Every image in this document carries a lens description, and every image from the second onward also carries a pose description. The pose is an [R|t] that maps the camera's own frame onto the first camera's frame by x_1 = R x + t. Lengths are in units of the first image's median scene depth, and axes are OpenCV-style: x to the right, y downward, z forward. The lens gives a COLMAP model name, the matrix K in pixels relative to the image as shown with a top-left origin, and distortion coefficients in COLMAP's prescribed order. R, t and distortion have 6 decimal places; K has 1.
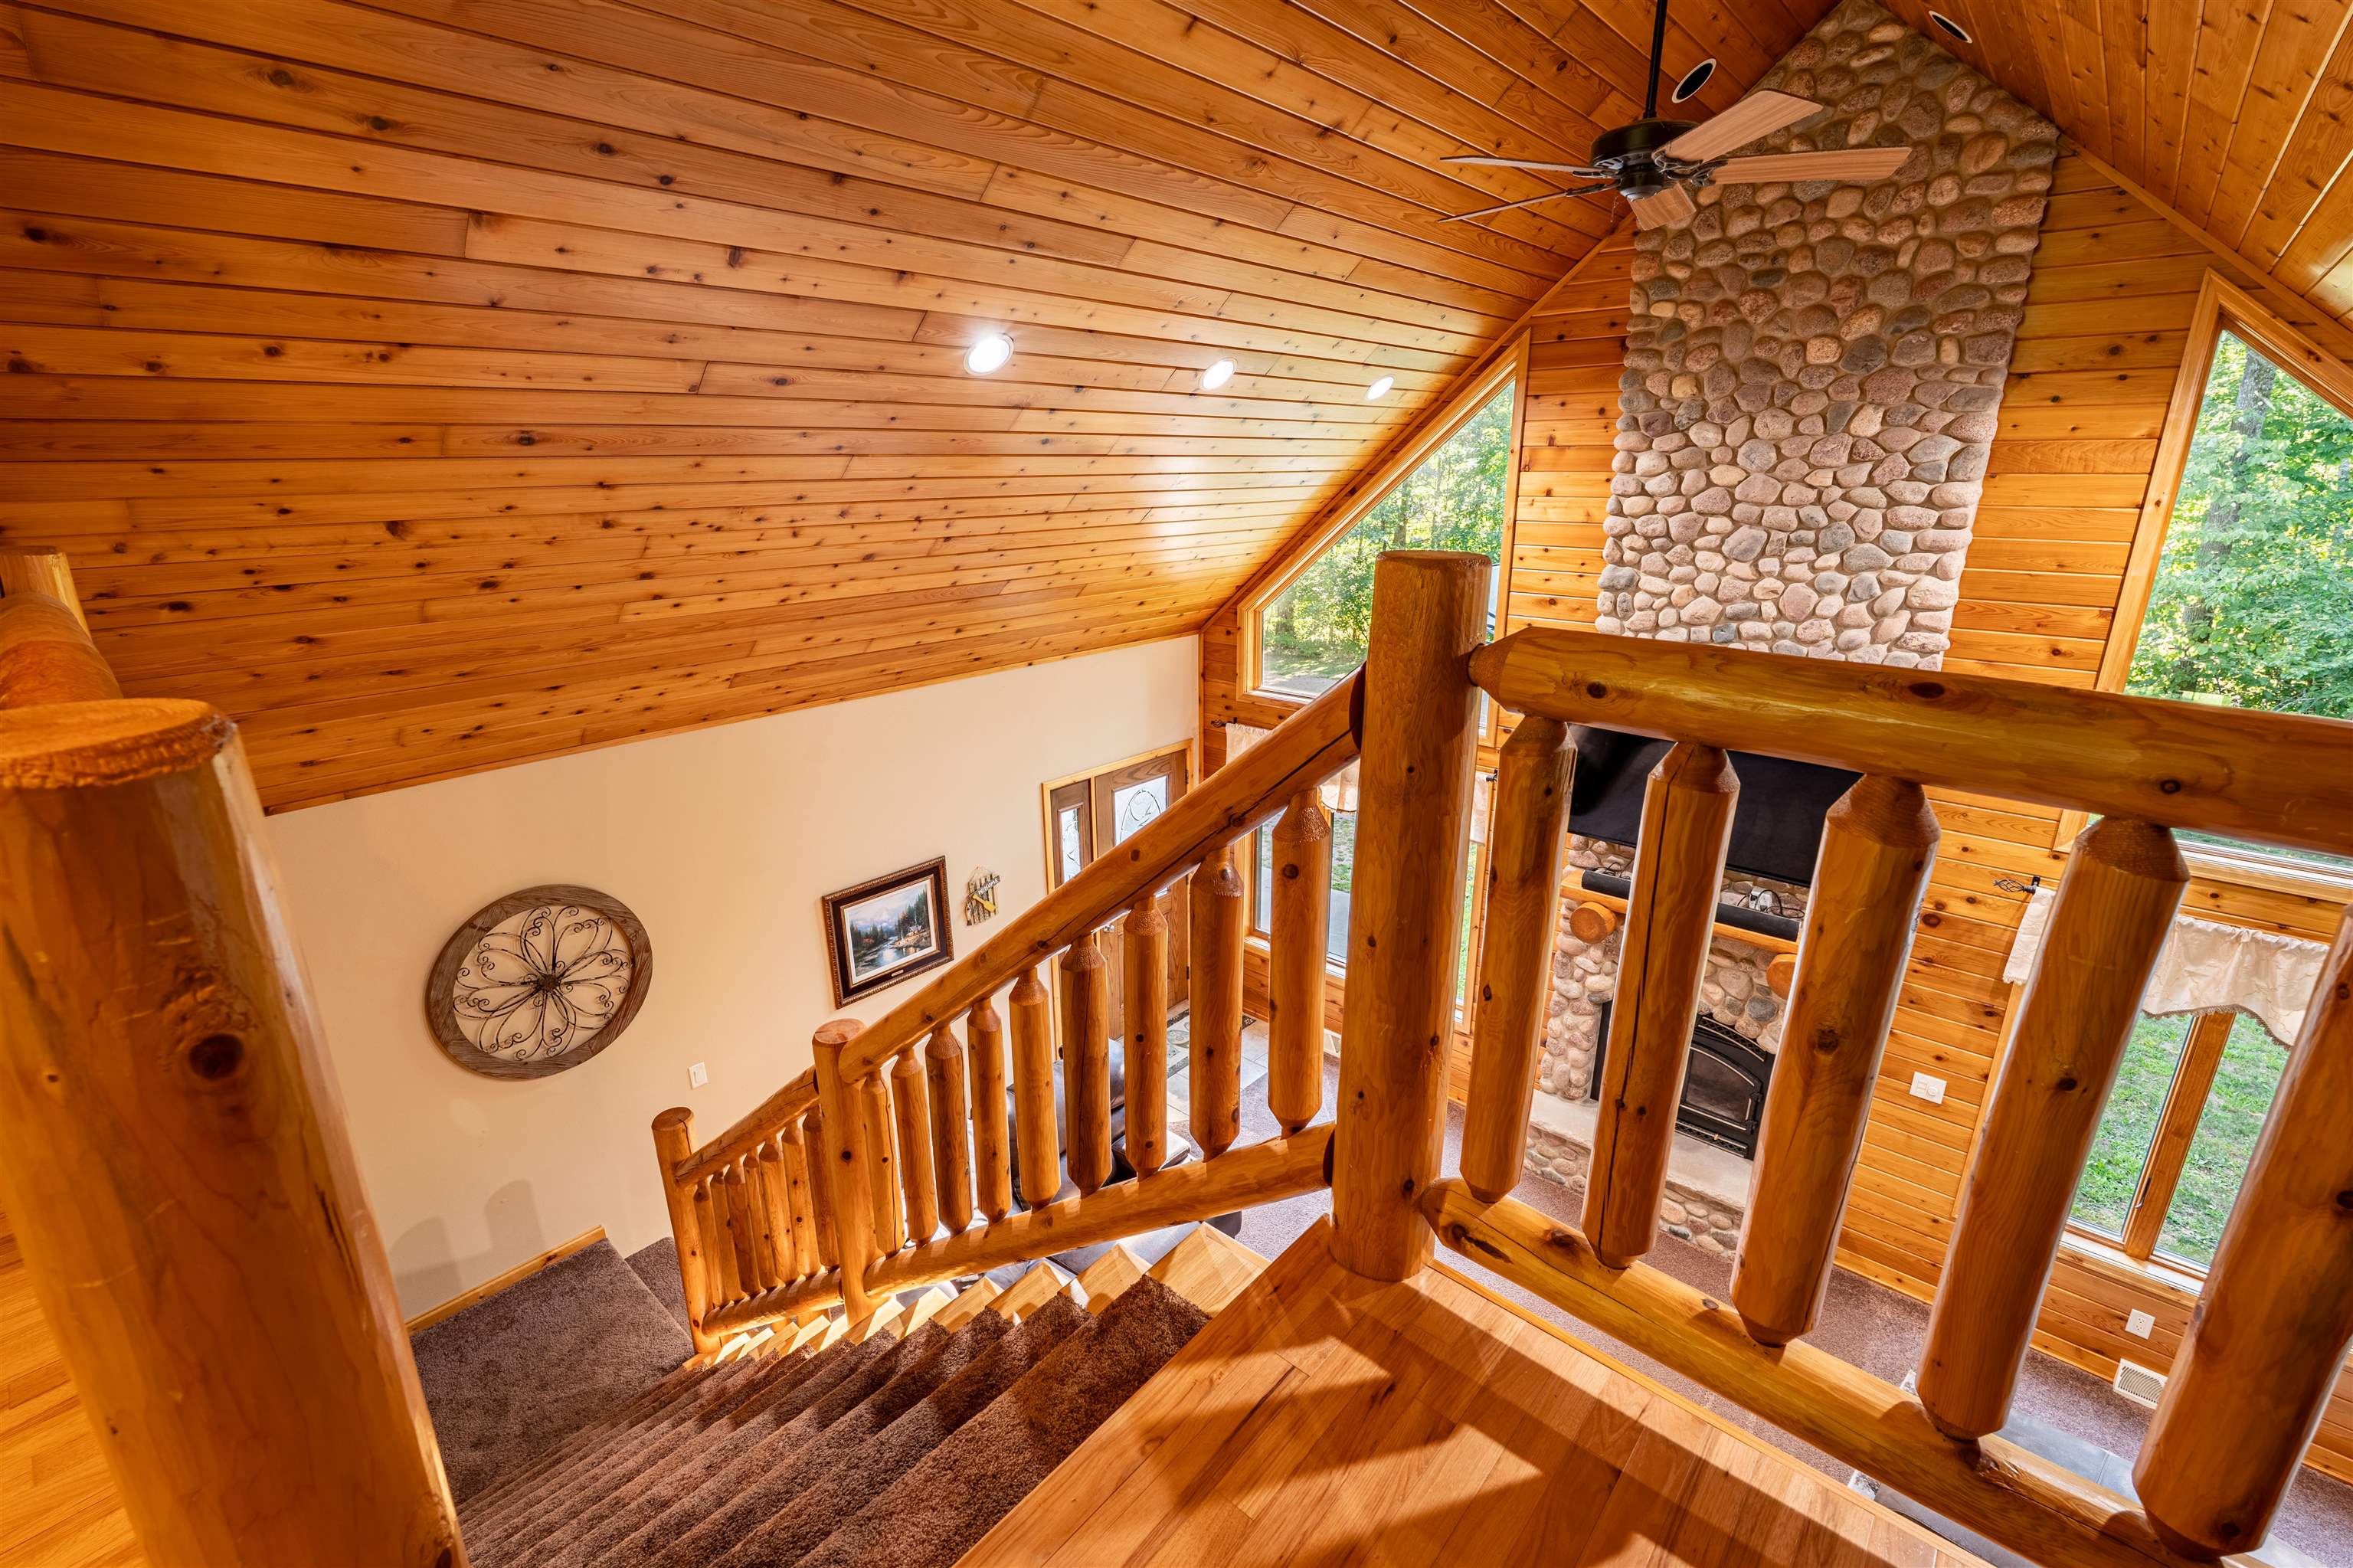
lens RADIAL K [[1030.6, 0, 1175.5], [0, 1030.6, 798.8], [0, 0, 1]] dist [-0.006971, 0.002175]
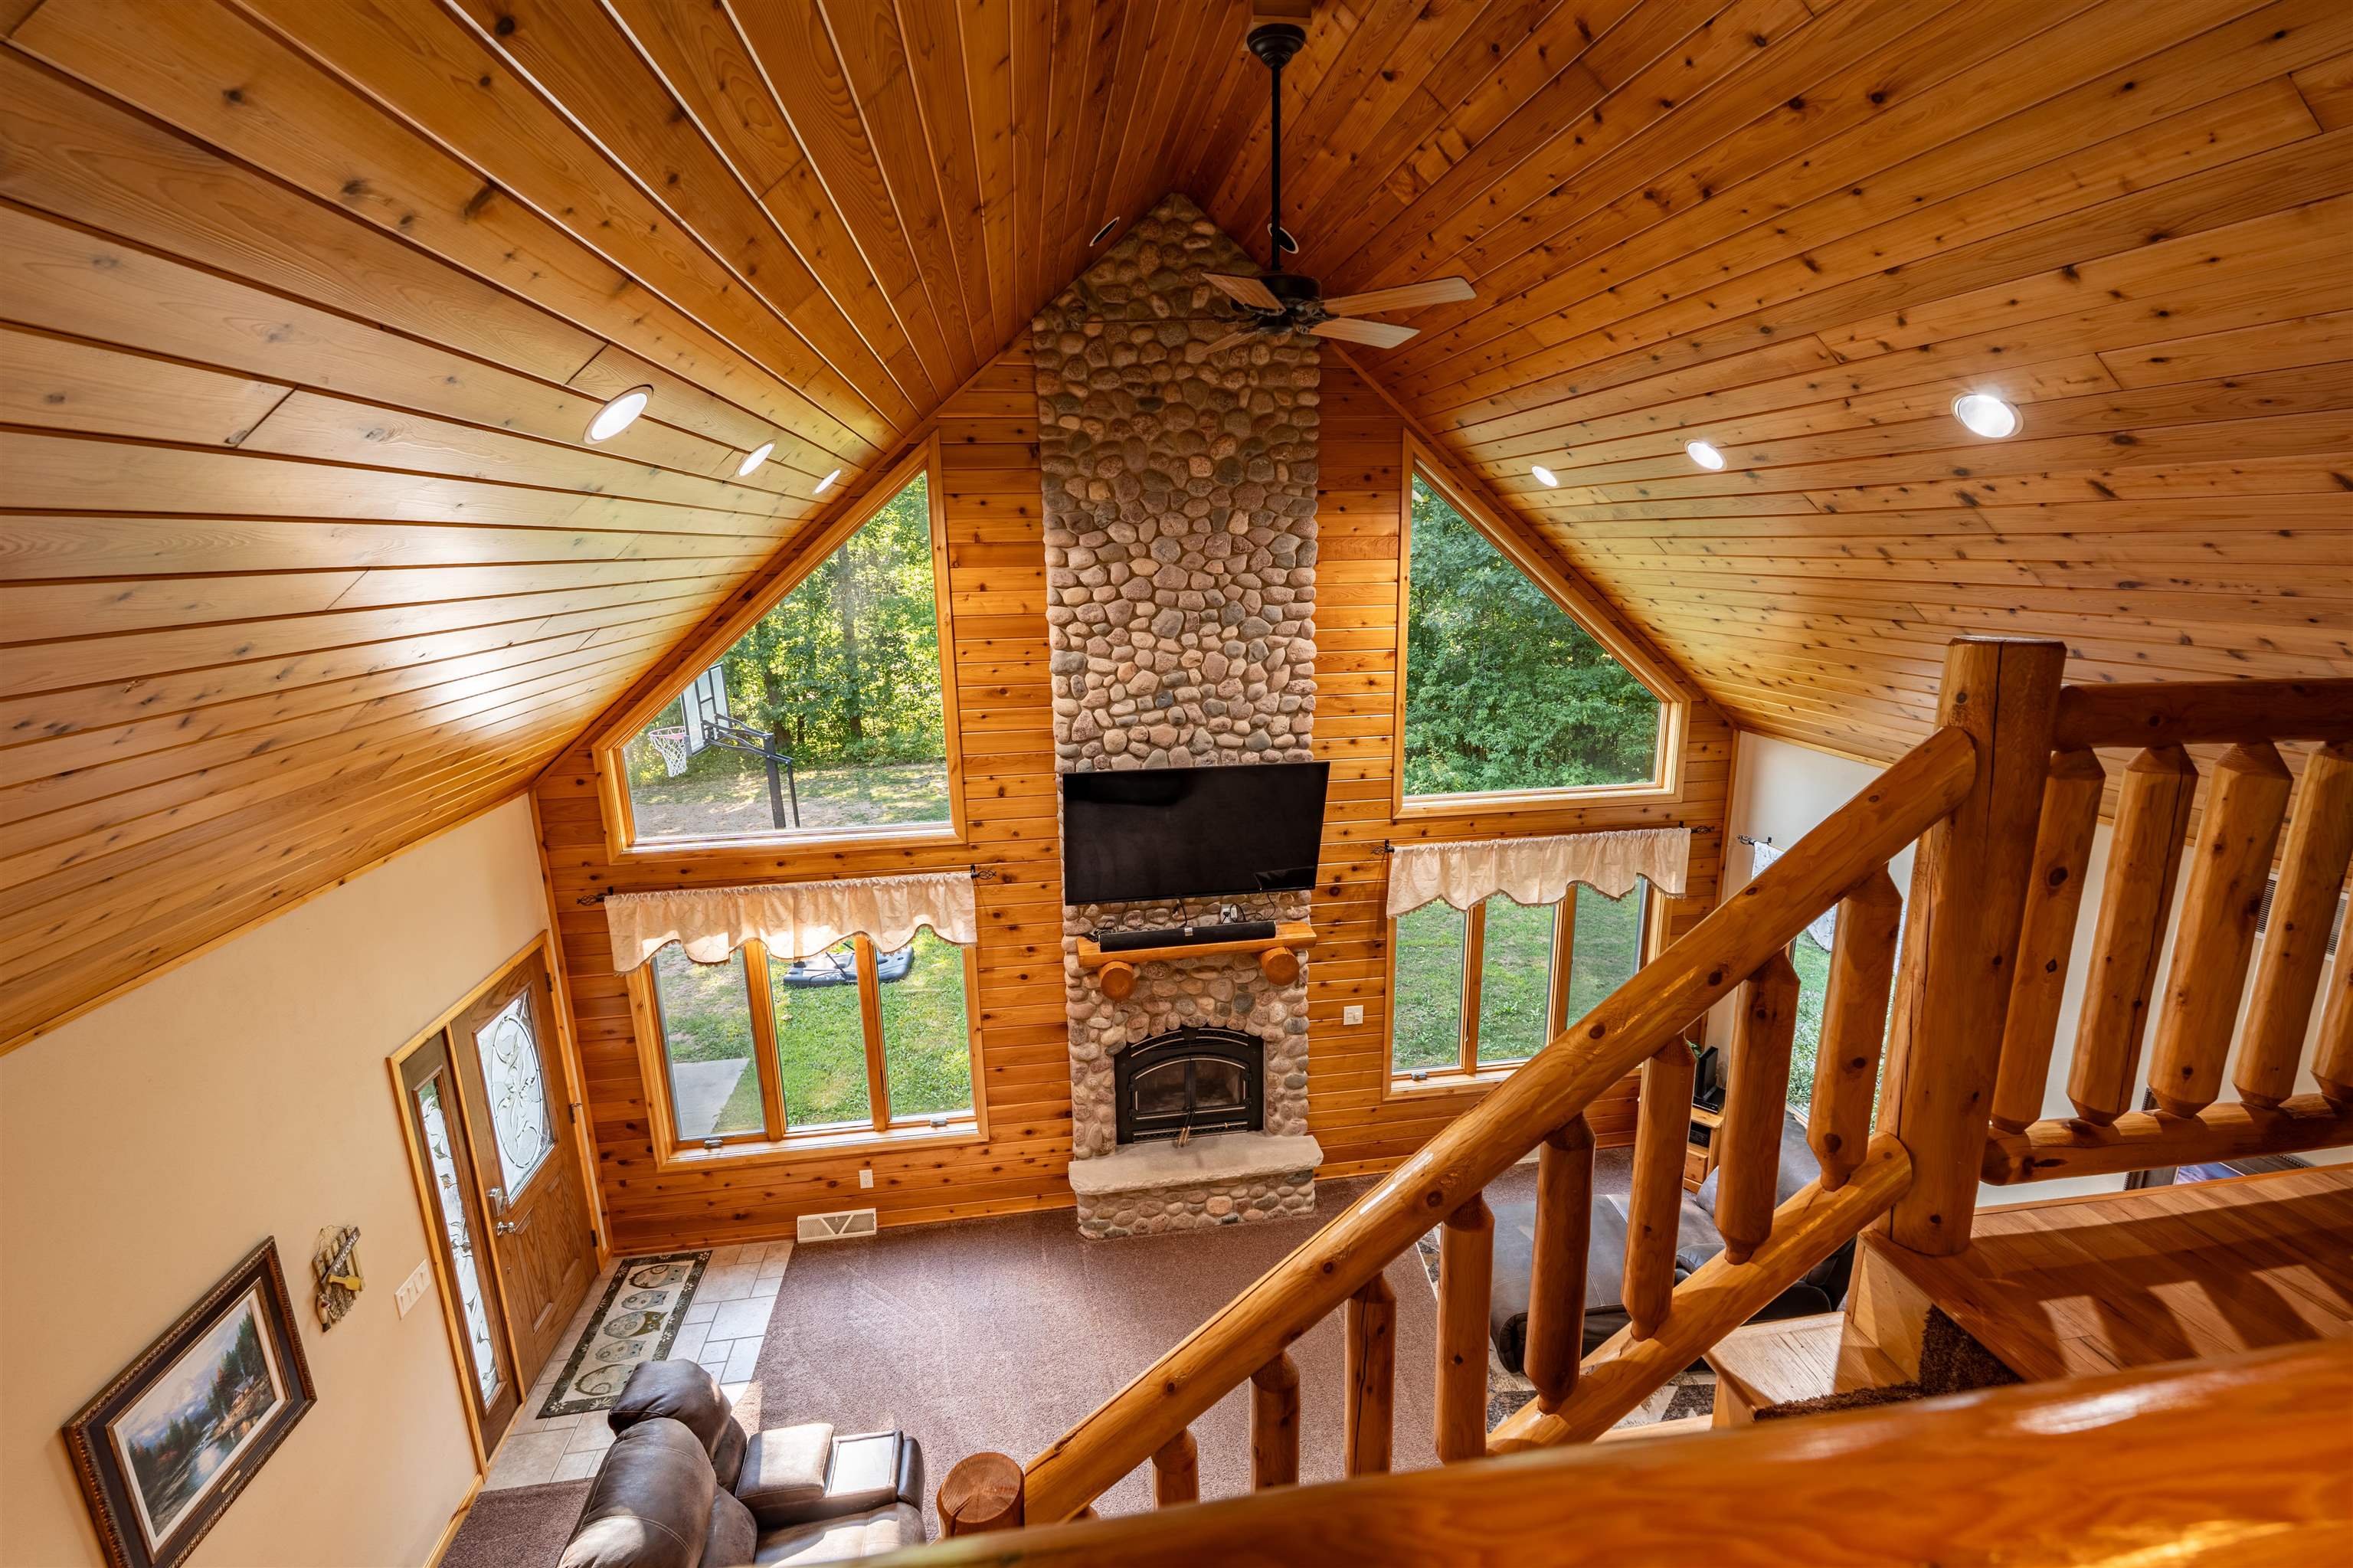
lens RADIAL K [[1030.6, 0, 1177.4], [0, 1030.6, 793.8], [0, 0, 1]] dist [-0.006971, 0.002175]
pose [[0.633221, -0.188797, 0.750591, -0.353029], [0.253631, 0.966860, 0.029225, -0.090200], [-0.731234, 0.171867, 0.660121, 0.245717]]
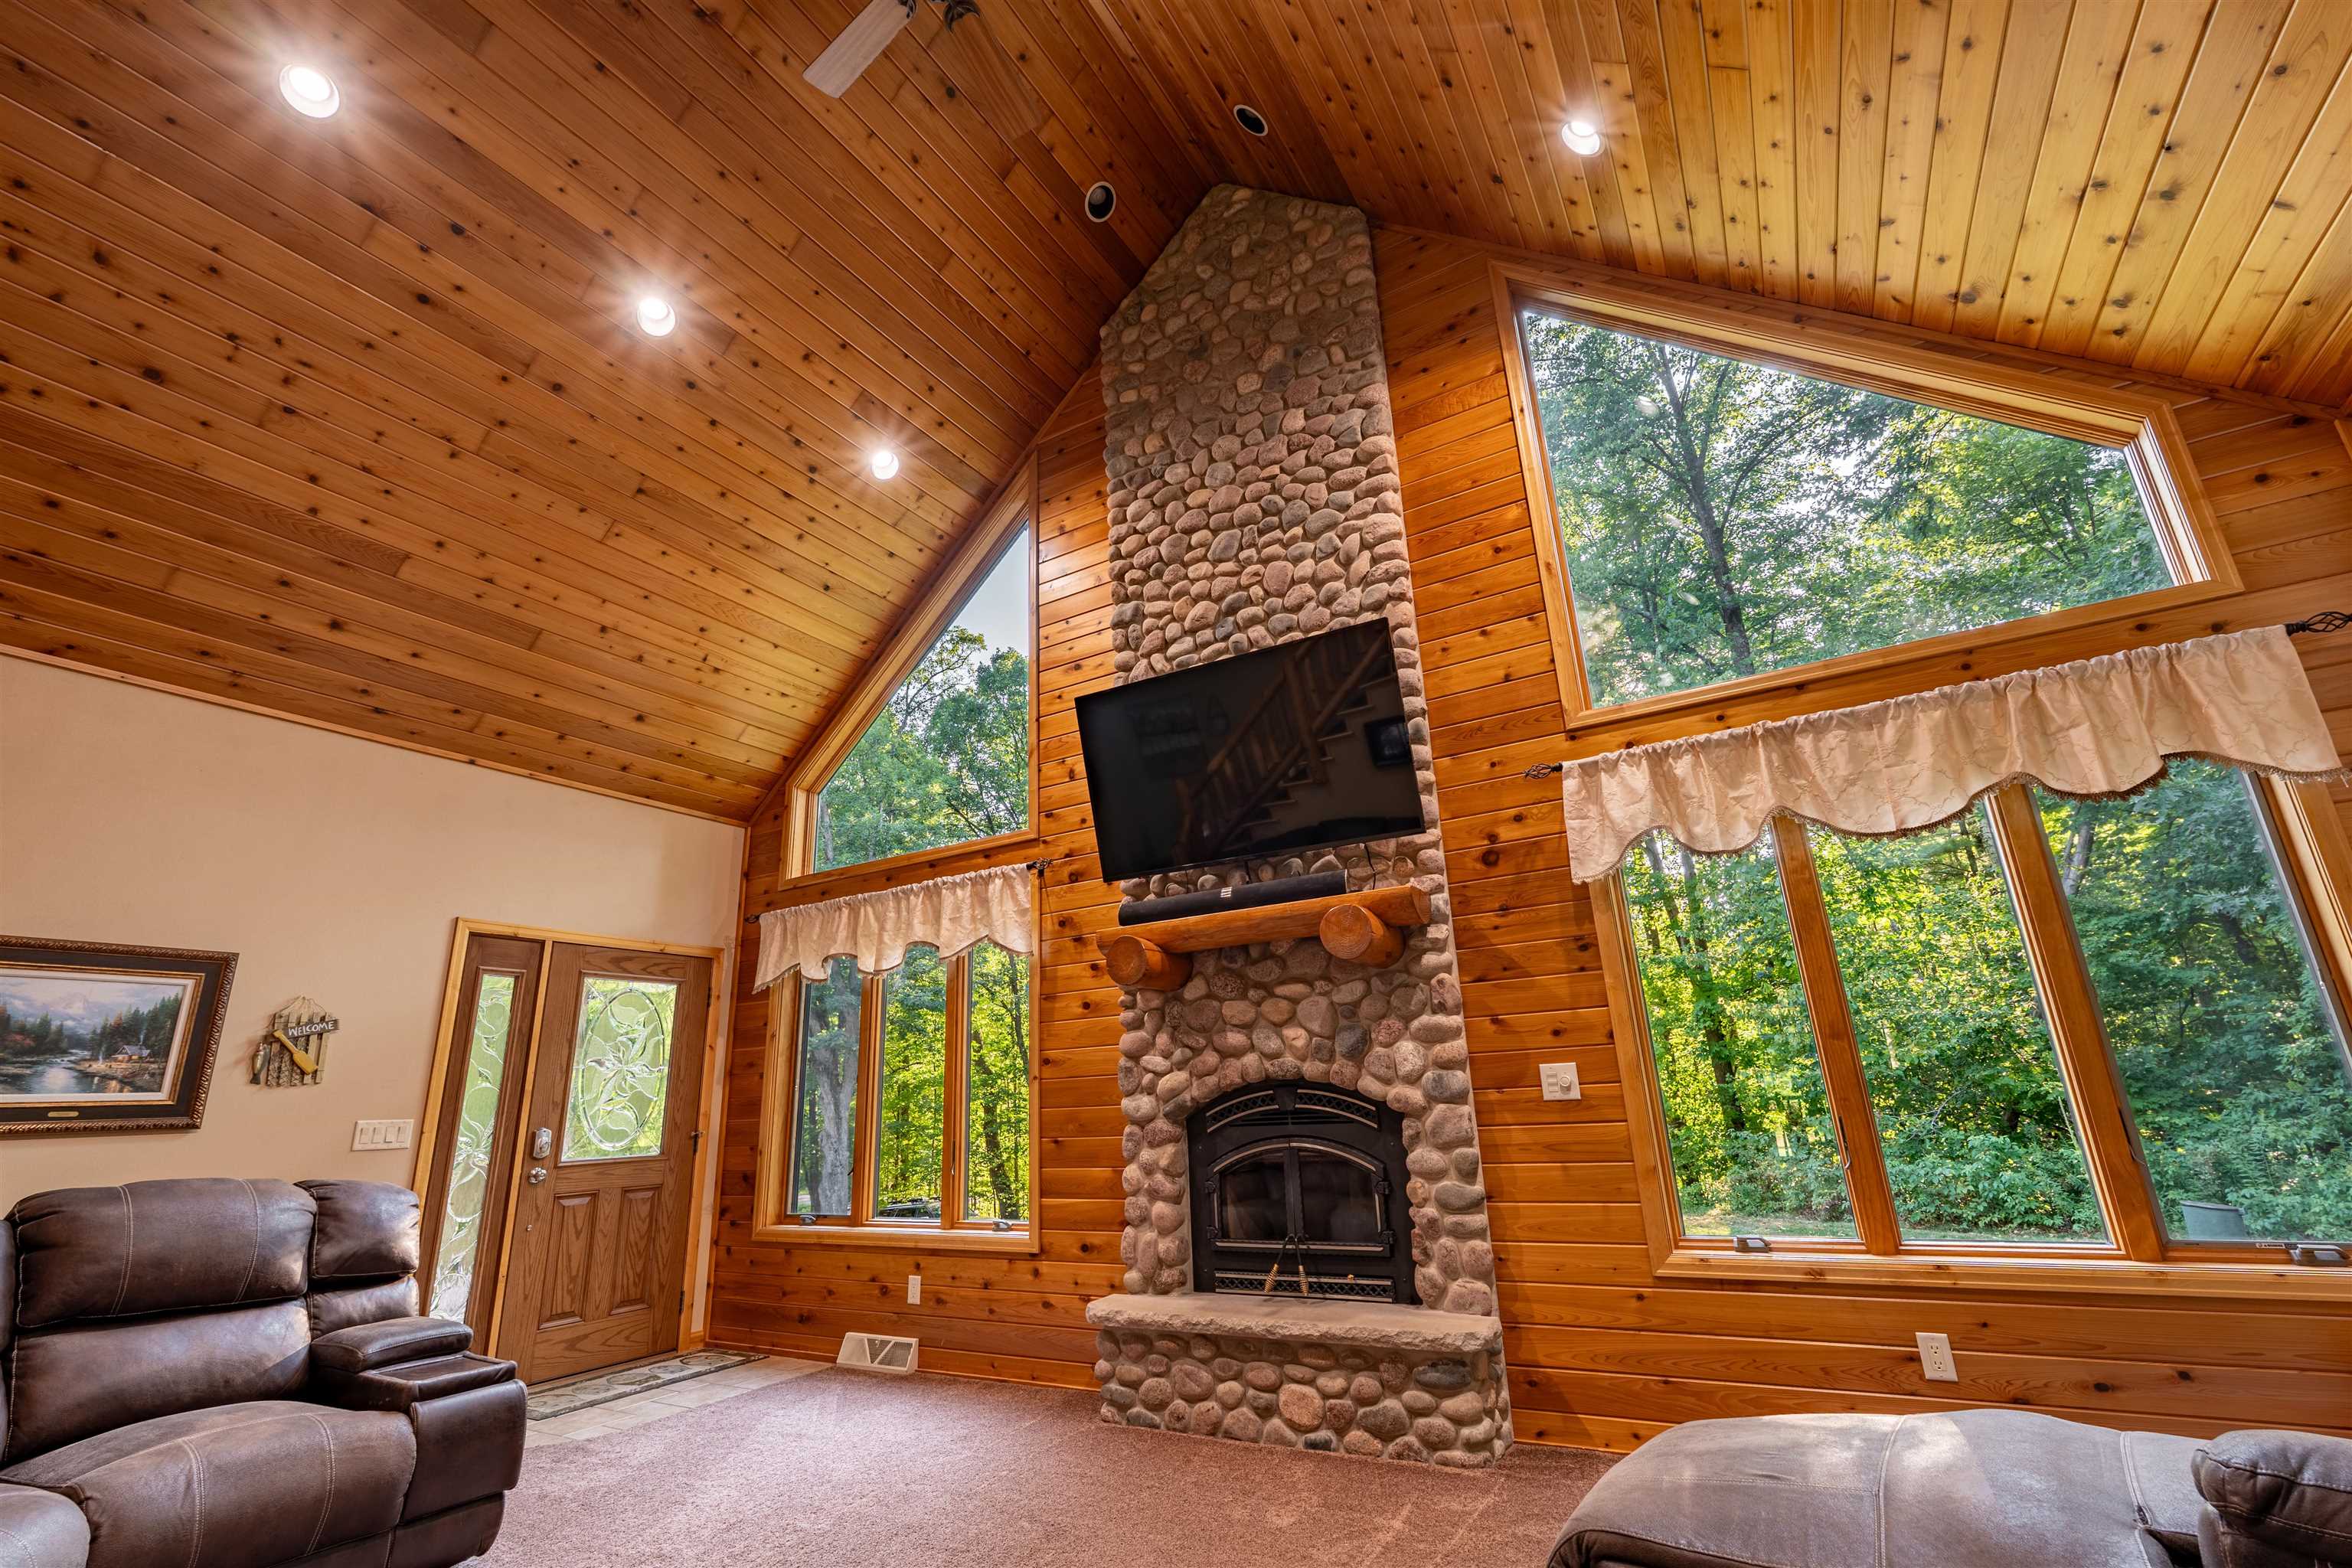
lens RADIAL K [[1030.1, 0, 1190.0], [0, 1030.1, 802.2], [0, 0, 1]] dist [-0.006971, 0.002175]
pose [[0.980540, 0.027281, 0.194414, 0.326046], [0.091288, 0.813363, -0.574550, 0.523713], [-0.173804, 0.581117, 0.795044, 0.345556]]
